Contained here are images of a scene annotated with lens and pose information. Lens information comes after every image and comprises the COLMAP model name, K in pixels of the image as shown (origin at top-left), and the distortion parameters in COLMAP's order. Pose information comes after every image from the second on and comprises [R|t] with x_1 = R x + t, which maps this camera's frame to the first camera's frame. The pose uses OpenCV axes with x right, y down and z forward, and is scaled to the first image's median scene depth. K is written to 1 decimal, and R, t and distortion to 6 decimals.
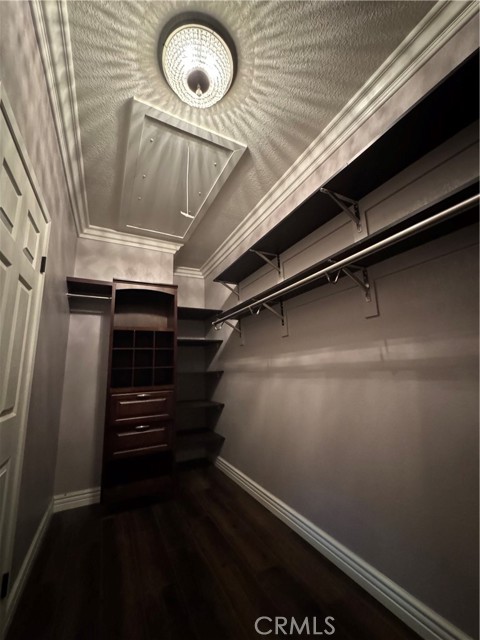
lens RADIAL K [[256.6, 0, 241.2], [0, 256.6, 320.2], [0, 0, 1]] dist [-0.004966, 0.001200]
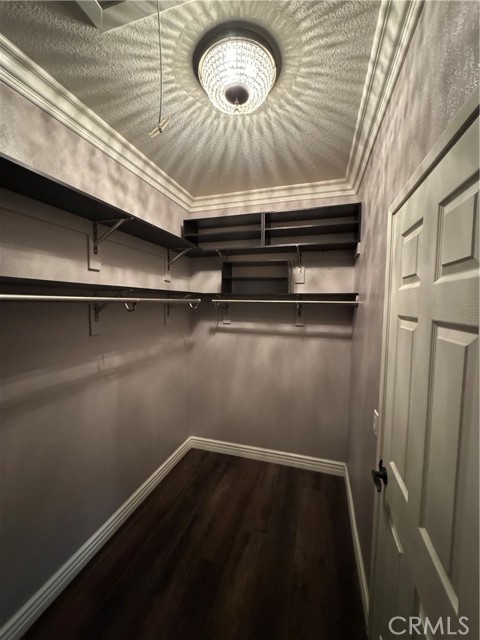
lens RADIAL K [[256.6, 0, 240.4], [0, 256.6, 320.7], [0, 0, 1]] dist [-0.004966, 0.001200]
pose [[-0.716666, -0.024006, 0.697003, -0.775693], [-0.114866, 0.989822, -0.084015, -0.056858], [-0.687892, -0.140273, -0.712129, 1.428412]]
